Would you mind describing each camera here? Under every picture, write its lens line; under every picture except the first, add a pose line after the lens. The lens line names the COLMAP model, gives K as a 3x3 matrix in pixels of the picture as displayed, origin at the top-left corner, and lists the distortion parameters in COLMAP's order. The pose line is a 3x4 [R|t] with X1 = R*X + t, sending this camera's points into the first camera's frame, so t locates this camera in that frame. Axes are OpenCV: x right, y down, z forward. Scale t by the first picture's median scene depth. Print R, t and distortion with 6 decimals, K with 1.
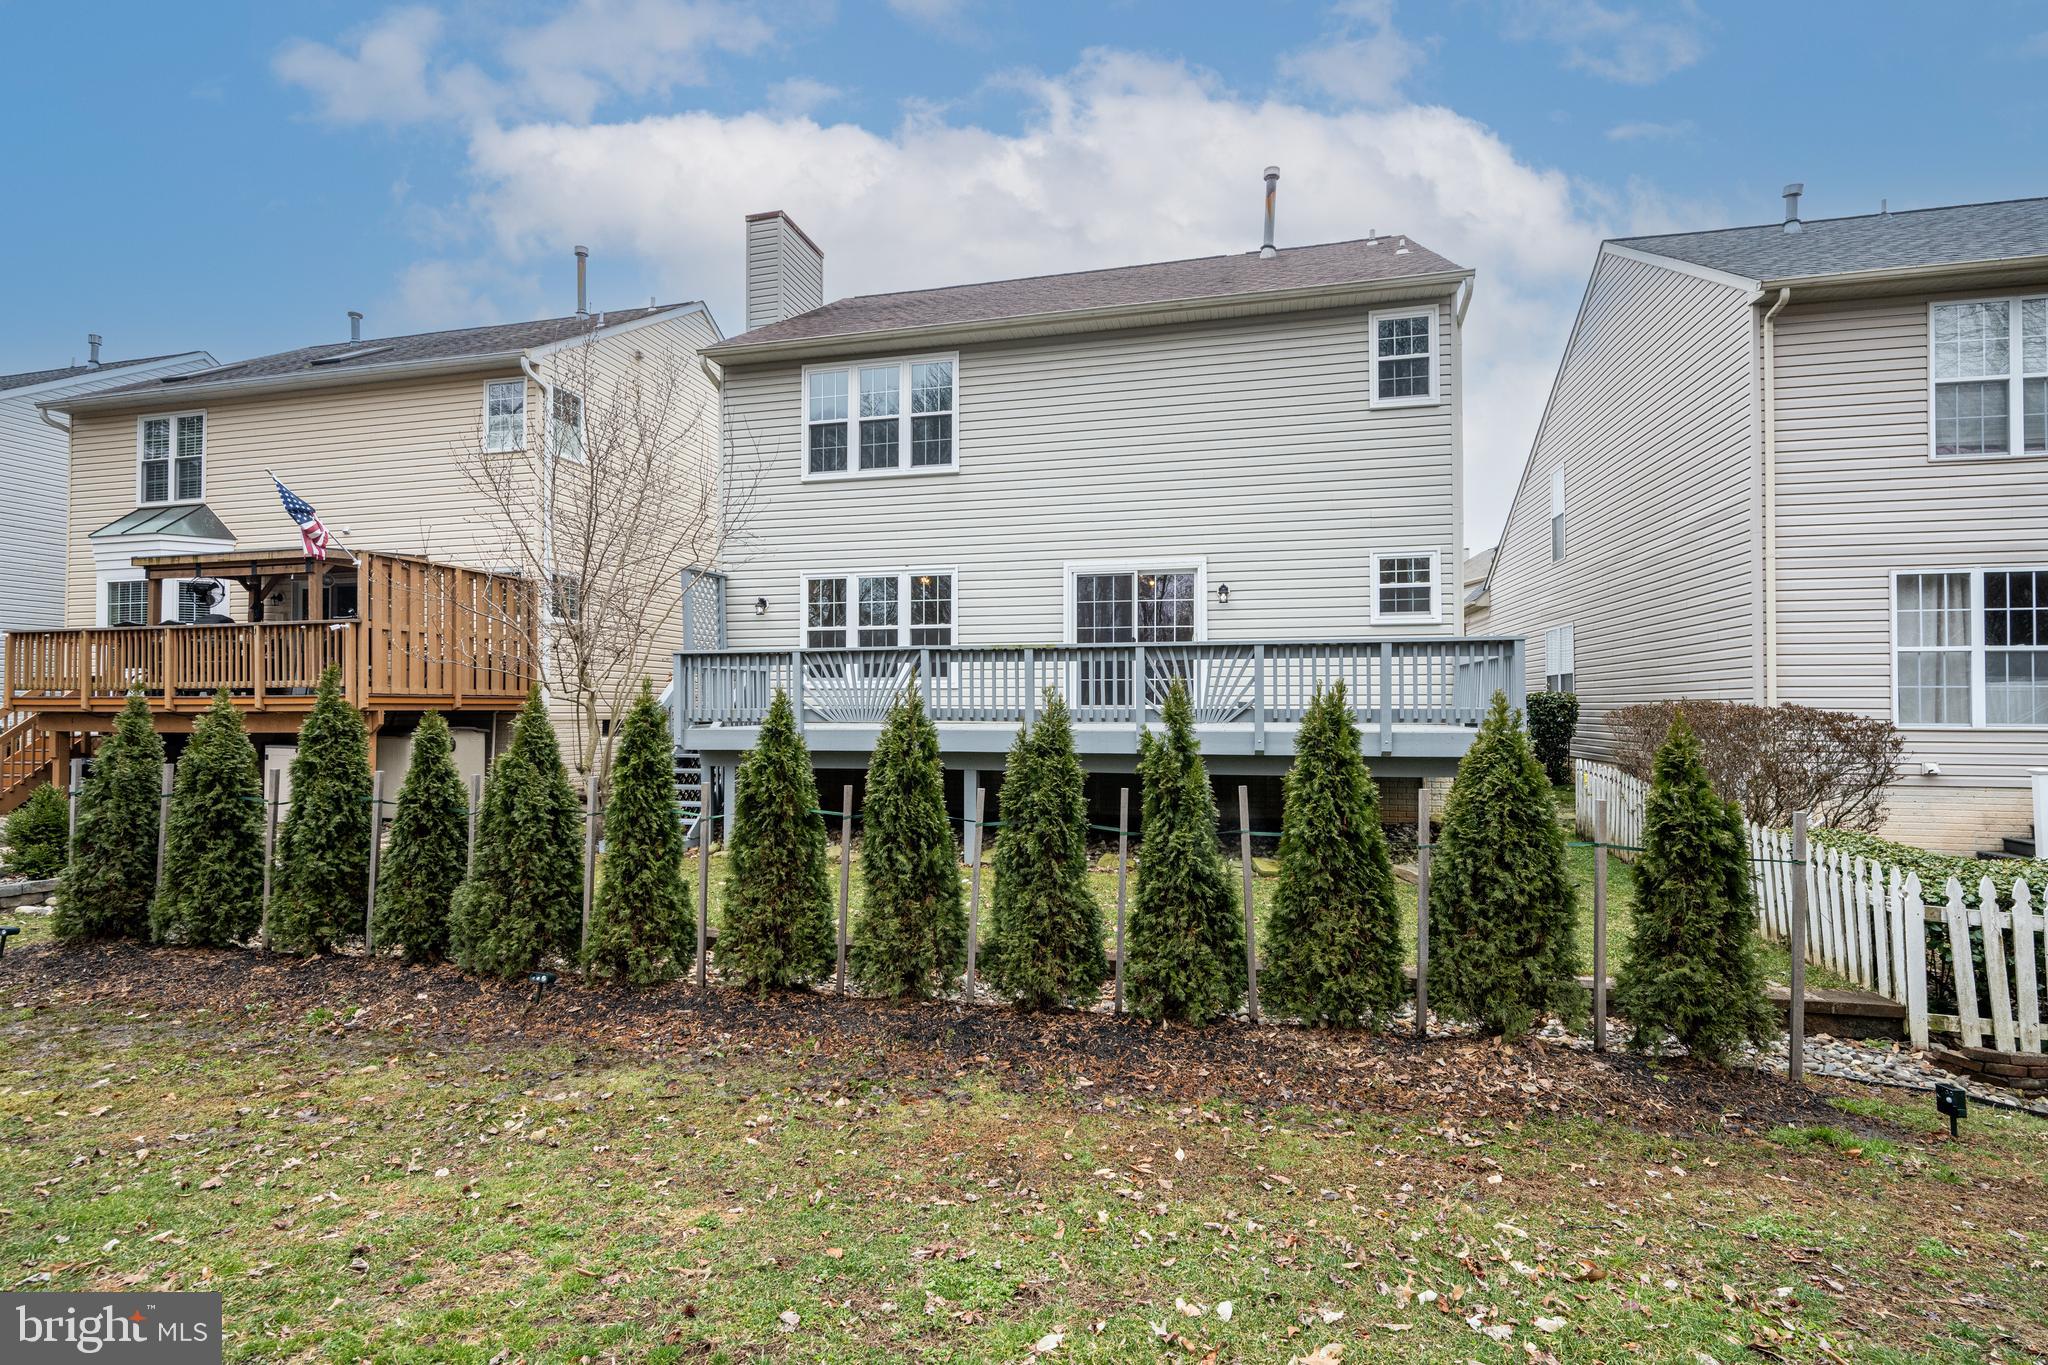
lens RADIAL K [[939.7, 0, 1016.4], [0, 939.7, 684.8], [0, 0, 1]] dist [0.000691, 0.000399]
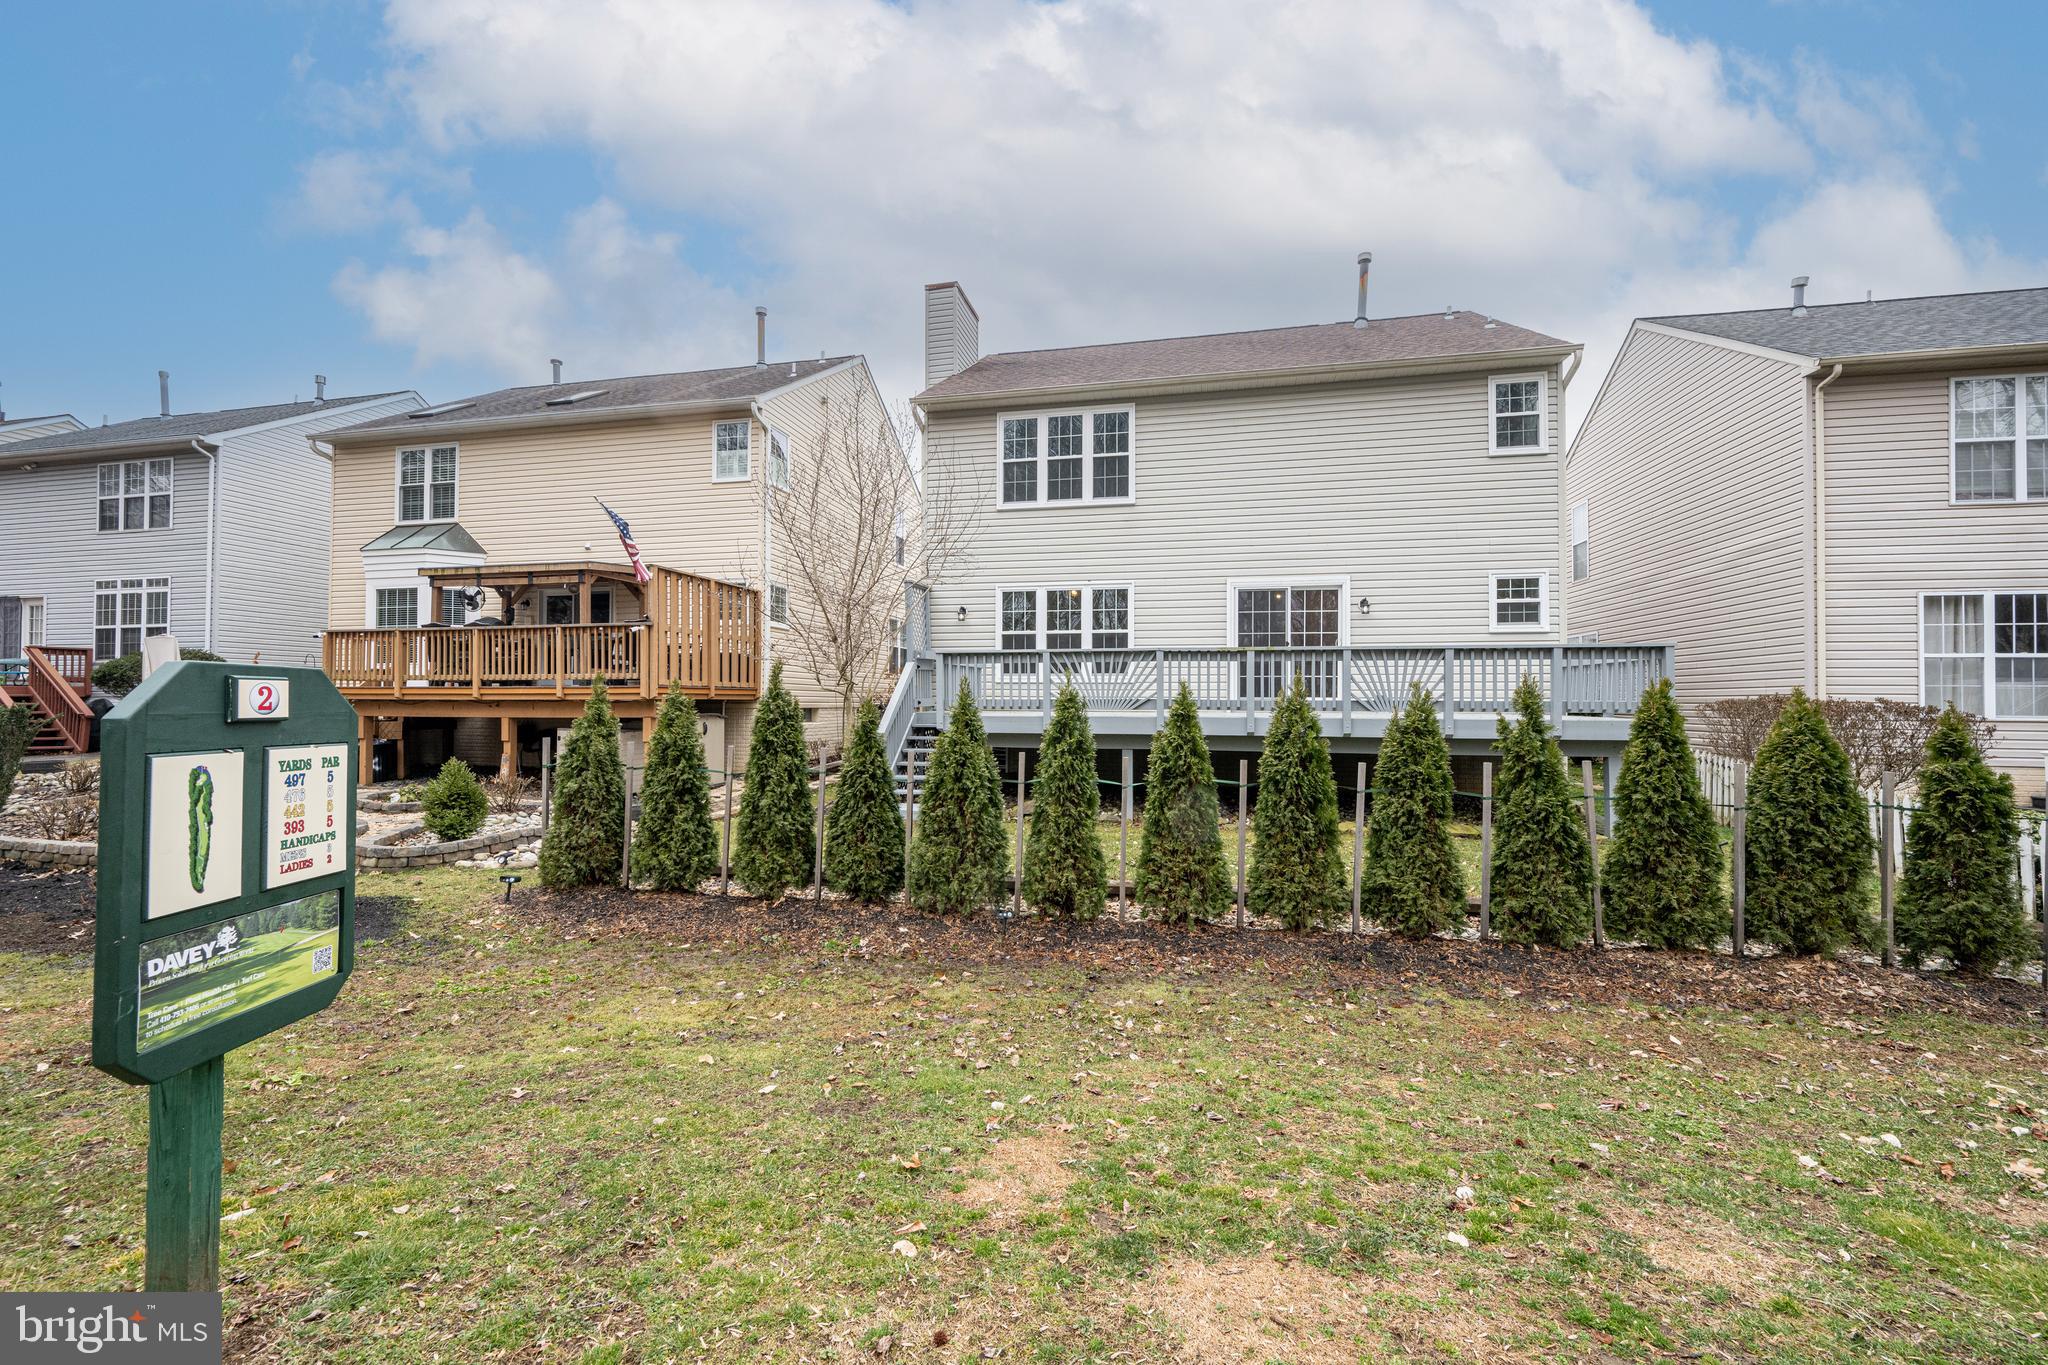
lens RADIAL K [[803.8, 0, 1024.0], [0, 803.8, 682.5], [0, 0, 1]] dist [-0.001004, -0.000103]
pose [[0.999658, 0.005035, 0.025652, -0.260013], [-0.005104, 0.999984, 0.002623, 0.001355], [-0.025639, -0.002753, 0.999667, -0.031111]]
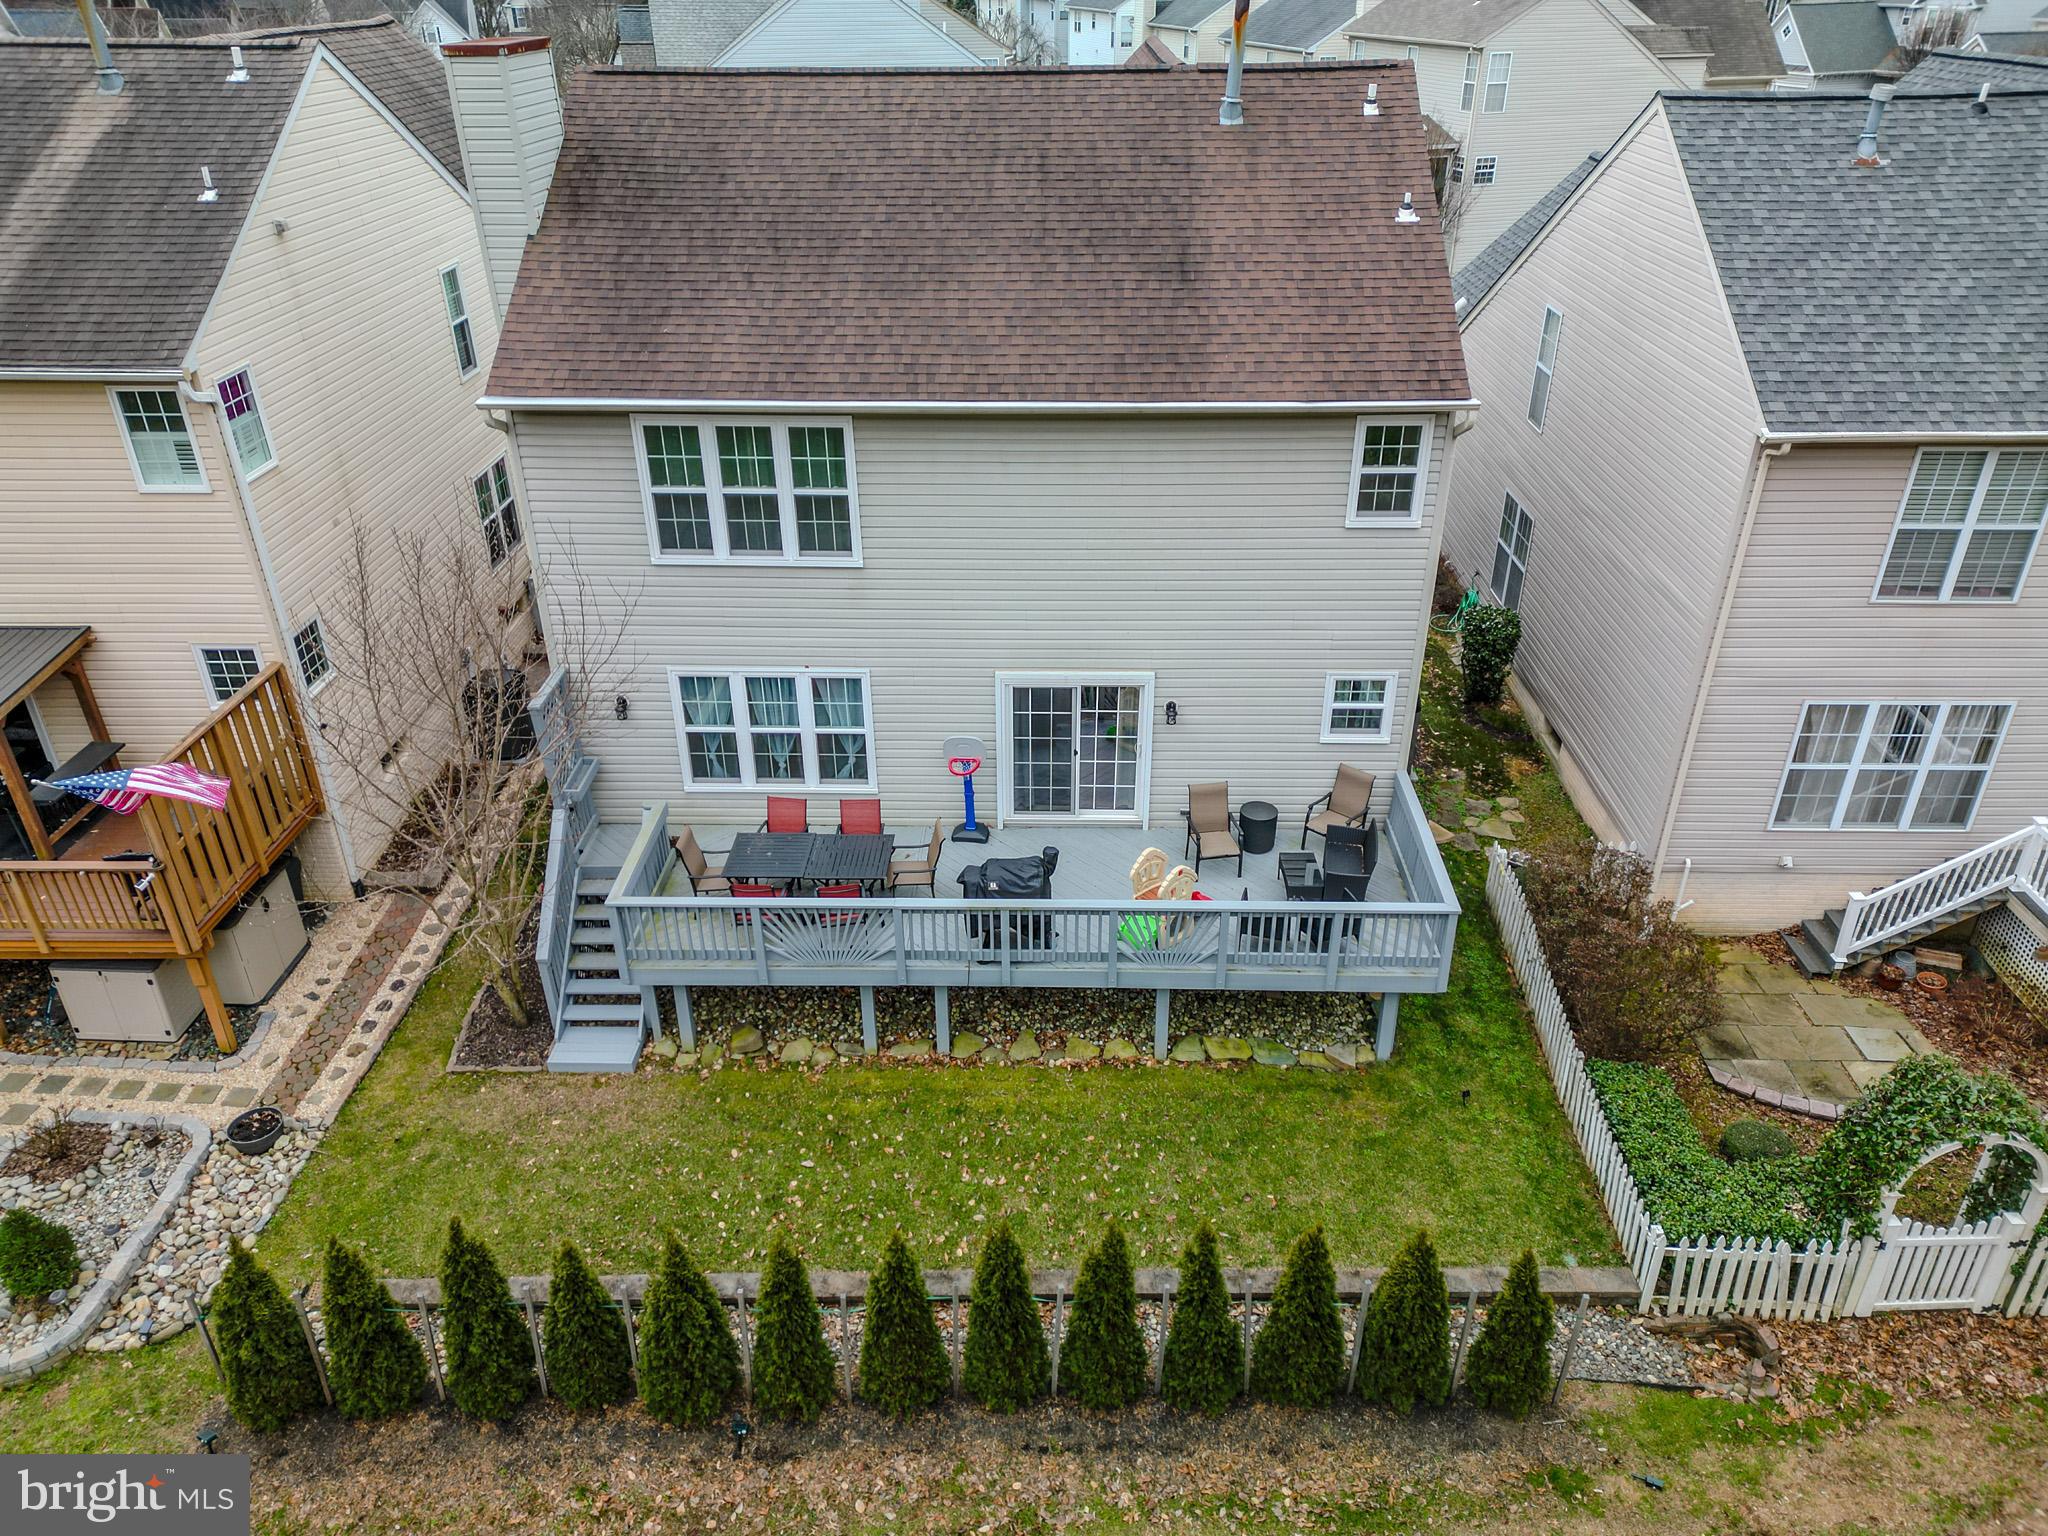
lens RADIAL K [[1424.6, 0, 1020.2], [0, 1424.6, 766.1], [0, 0, 1]] dist [0.094641, -0.090932]
pose [[0.977764, -0.109939, 0.178581, -0.191311], [0.004665, 0.862758, 0.505595, -0.800074], [-0.209657, -0.493519, 0.844087, -0.187543]]
